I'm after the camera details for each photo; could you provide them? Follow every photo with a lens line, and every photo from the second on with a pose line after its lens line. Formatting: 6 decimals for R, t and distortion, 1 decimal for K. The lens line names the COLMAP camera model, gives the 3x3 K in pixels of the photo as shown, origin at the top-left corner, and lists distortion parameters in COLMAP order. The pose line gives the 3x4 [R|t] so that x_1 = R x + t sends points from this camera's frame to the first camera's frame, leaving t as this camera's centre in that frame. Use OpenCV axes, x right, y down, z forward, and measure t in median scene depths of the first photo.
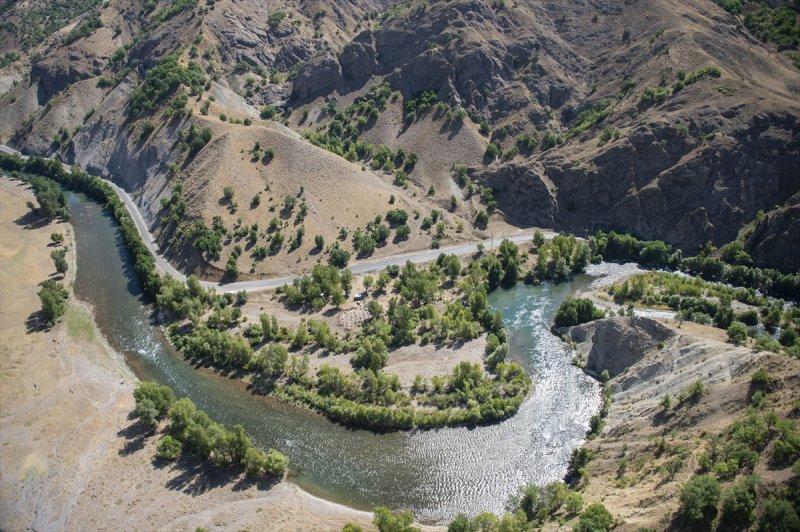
lens RADIAL K [[539.3, 0, 400.0], [0, 539.3, 266.0], [0, 0, 1]] dist [-0.047369, 0.000047]
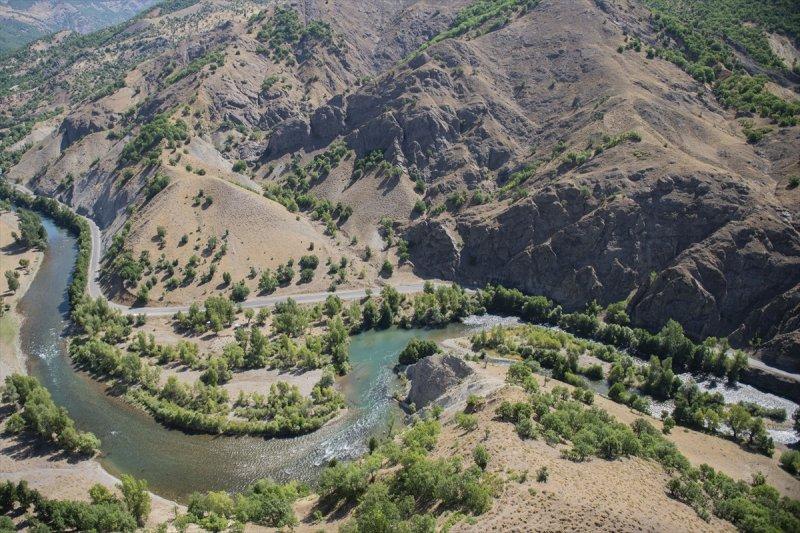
lens RADIAL K [[584.1, 0, 400.0], [0, 584.1, 266.5], [0, 0, 1]] dist [-0.048084, -0.000950]
pose [[0.988480, 0.055984, -0.140618, 0.324124], [-0.073441, 0.989785, -0.122198, 0.044675], [0.132341, 0.131118, 0.982494, -0.111528]]
